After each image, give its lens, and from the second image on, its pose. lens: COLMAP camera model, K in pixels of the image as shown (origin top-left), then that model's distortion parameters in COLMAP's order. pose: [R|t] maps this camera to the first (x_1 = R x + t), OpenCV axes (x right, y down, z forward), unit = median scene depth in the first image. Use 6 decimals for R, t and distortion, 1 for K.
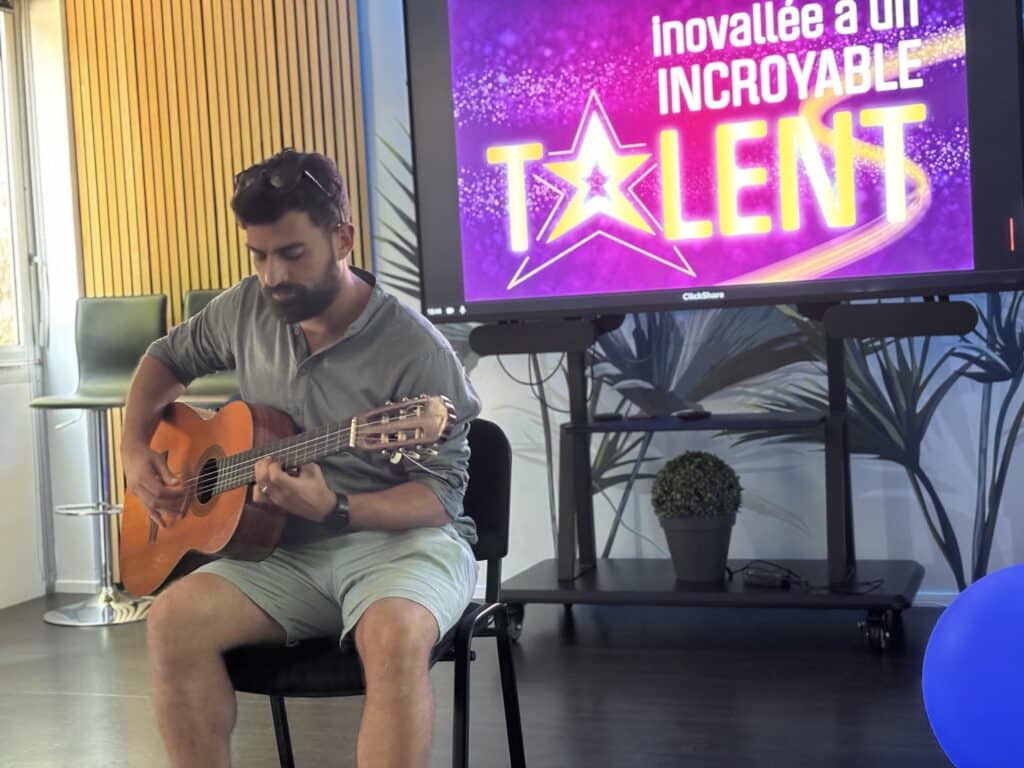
lens RADIAL K [[1528.6, 0, 512.0], [0, 1528.6, 384.0], [0, 0, 1]] dist [0.283185, -1.115393]
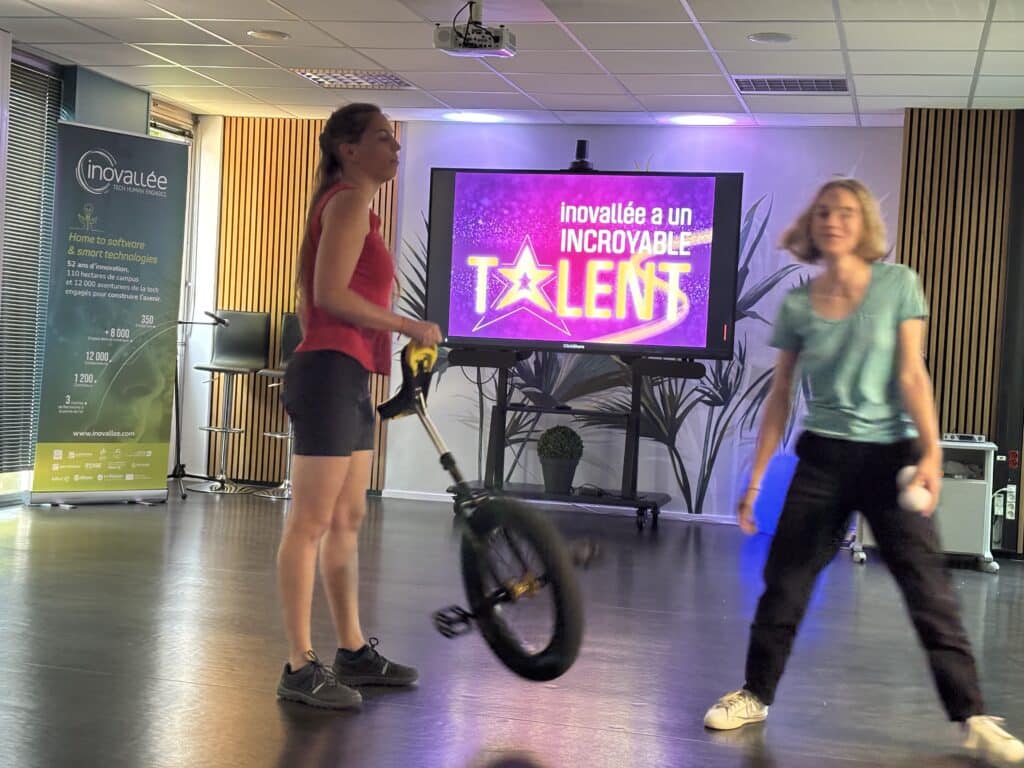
lens RADIAL K [[1528.6, 0, 512.0], [0, 1528.6, 384.0], [0, 0, 1]] dist [0.283185, -1.115393]
pose [[0.990506, 0.102345, 0.091783, -0.124176], [-0.100286, 0.994598, -0.026785, 0.049181], [-0.094028, 0.017326, 0.995419, -0.908298]]
